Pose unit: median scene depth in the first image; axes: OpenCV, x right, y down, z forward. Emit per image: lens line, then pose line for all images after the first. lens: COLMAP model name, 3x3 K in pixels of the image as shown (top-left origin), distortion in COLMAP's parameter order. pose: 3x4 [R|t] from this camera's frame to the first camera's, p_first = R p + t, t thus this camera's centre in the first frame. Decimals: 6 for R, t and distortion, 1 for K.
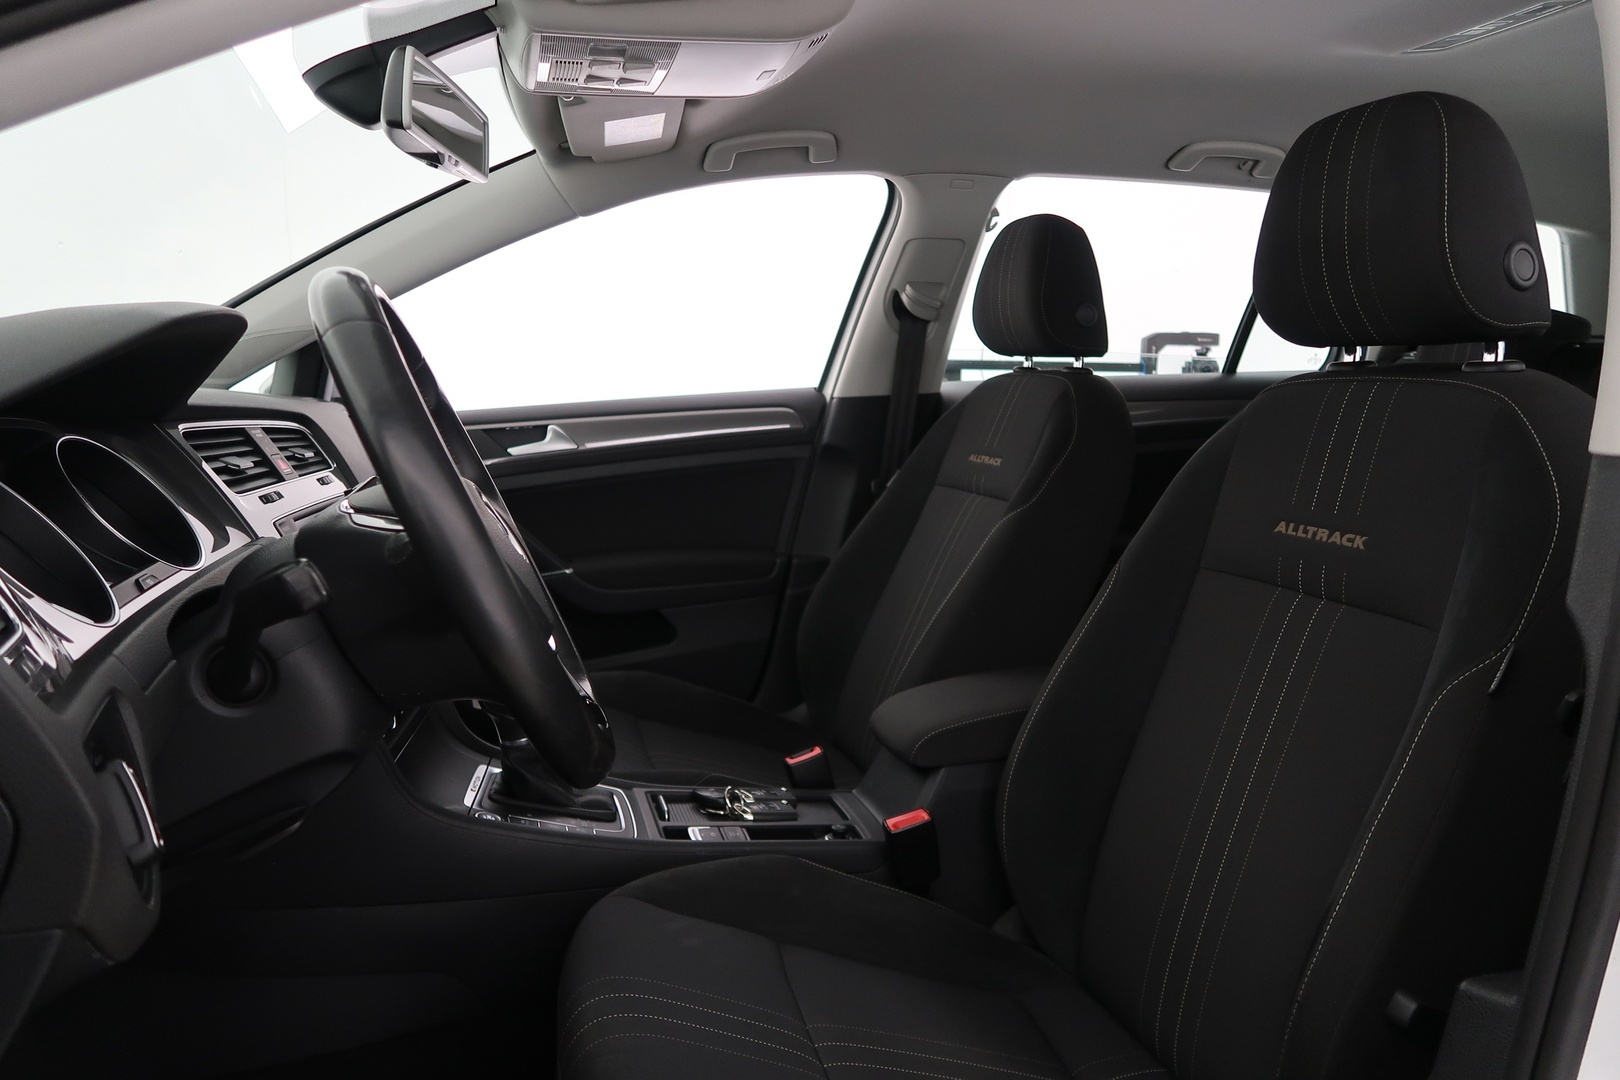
lens RADIAL K [[1120.0, 0, 810.0], [0, 1120.0, 540.0], [0, 0, 1]] dist [-0.022149, 0.001085]
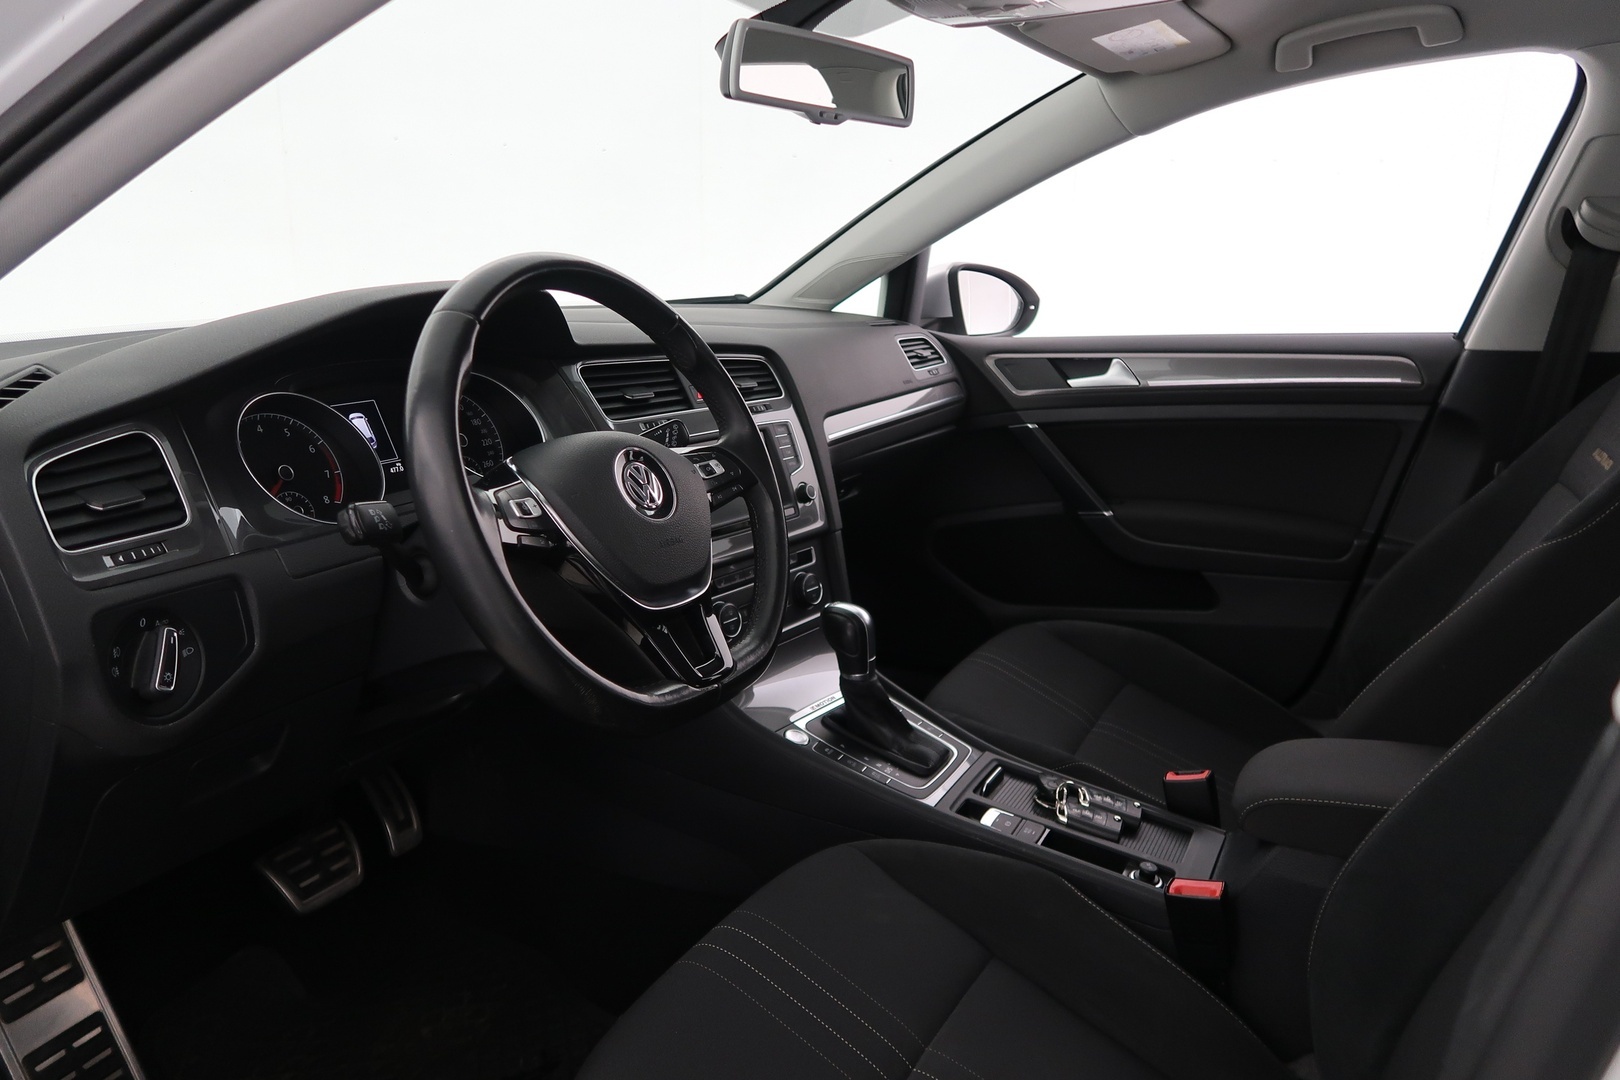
lens RADIAL K [[1120.0, 0, 810.0], [0, 1120.0, 540.0], [0, 0, 1]] dist [-0.022149, 0.001085]
pose [[0.717280, 0.182005, -0.672595, 0.249210], [-0.114978, 0.982967, 0.143376, -0.057762], [0.687233, -0.025507, 0.725989, 0.130709]]
